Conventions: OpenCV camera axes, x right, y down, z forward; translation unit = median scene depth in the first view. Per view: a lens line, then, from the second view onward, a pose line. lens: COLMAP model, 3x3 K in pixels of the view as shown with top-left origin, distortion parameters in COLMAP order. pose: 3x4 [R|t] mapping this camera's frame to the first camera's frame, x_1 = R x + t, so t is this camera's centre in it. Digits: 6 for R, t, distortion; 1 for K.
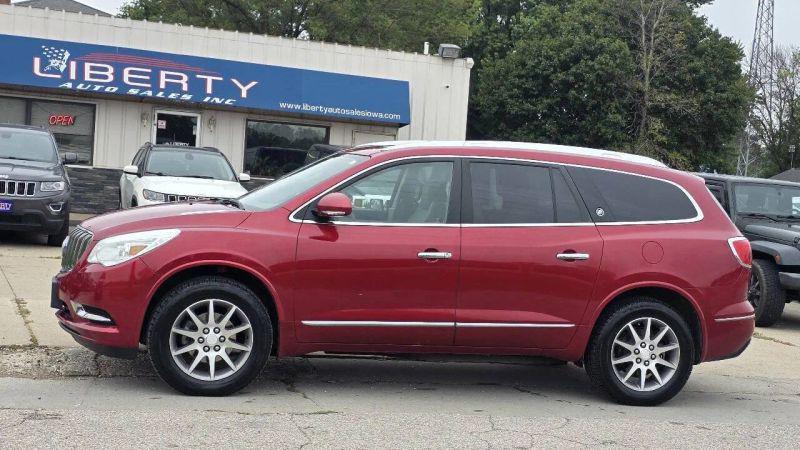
lens RADIAL K [[1184.4, 0, 418.9], [0, 1184.4, 226.3], [0, 0, 1]] dist [0.241422, -0.892827]
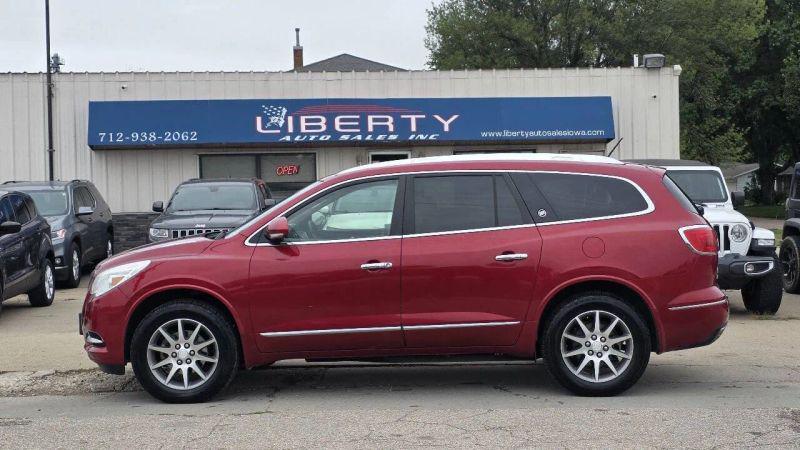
lens RADIAL K [[1184.2, 0, 415.3], [0, 1184.2, 213.1], [0, 0, 1]] dist [0.251849, -0.966866]
pose [[0.953127, -0.088004, -0.289488, 0.131862], [0.078305, 0.995916, -0.044940, 0.010002], [0.292261, 0.020166, 0.956126, -0.013483]]
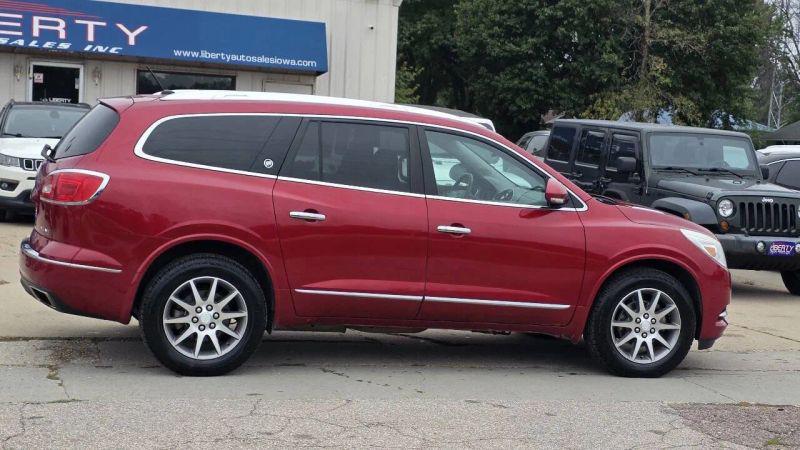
lens RADIAL K [[1362.2, 0, 412.6], [0, 1362.2, 225.4], [0, 0, 1]] dist [0.260575, -1.081462]
pose [[0.999776, -0.021083, -0.001900, 0.061051], [0.021128, 0.999387, 0.027898, 0.000214], [0.001310, -0.027932, 0.999609, -0.011681]]
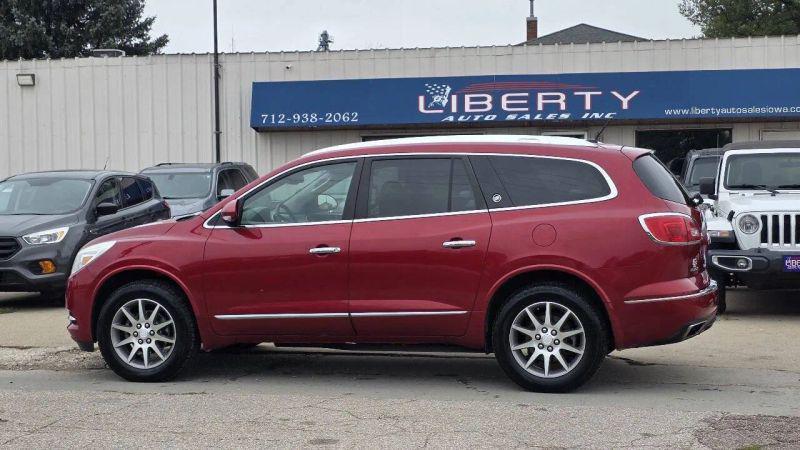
lens RADIAL K [[1296.8, 0, 414.5], [0, 1296.8, 225.0], [0, 0, 1]] dist [0.284450, -1.349434]
pose [[0.861692, -0.069153, -0.502698, 0.241177], [0.056164, 0.997581, -0.040959, 0.019362], [0.504314, 0.007061, 0.863491, 0.009473]]
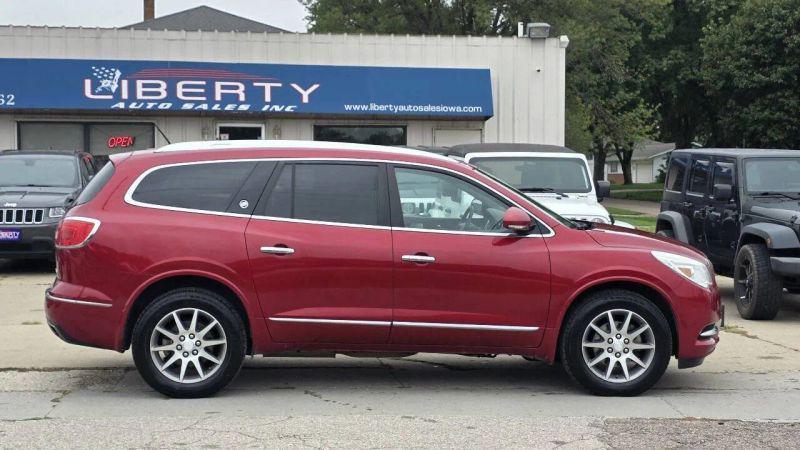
lens RADIAL K [[1362.3, 0, 400.0], [0, 1362.3, 225.0], [0, 0, 1]] dist [0.274966, -1.239434]
pose [[0.973976, -0.061455, -0.218161, 0.161736], [0.059687, 0.998109, -0.014691, 0.008380], [0.218652, 0.001287, 0.975802, -0.031186]]
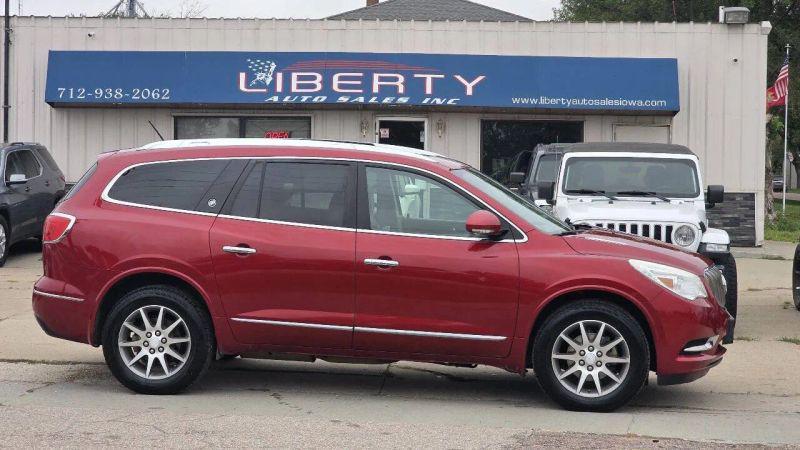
lens RADIAL K [[1549.6, 0, 400.0], [0, 1549.6, 225.0], [0, 0, 1]] dist [-0.478241, 5.690767]
pose [[0.912302, -0.044277, -0.407117, 0.270466], [0.036301, 0.998968, -0.027299, 0.014817], [0.407906, 0.010127, 0.912968, -0.037452]]
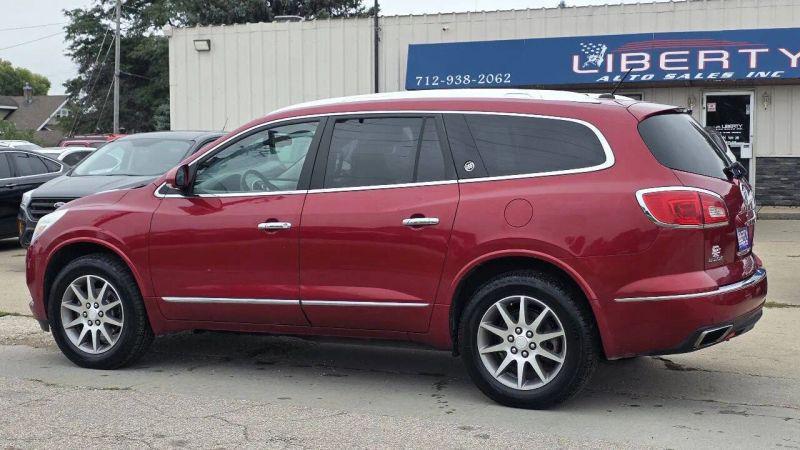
lens RADIAL K [[1184.4, 0, 418.9], [0, 1184.4, 226.3], [0, 0, 1]] dist [0.241422, -0.892827]
pose [[0.749266, -0.035197, -0.661333, 0.249452], [0.035165, 0.999292, -0.013343, 0.014602], [0.661334, -0.013259, 0.749974, 0.139453]]
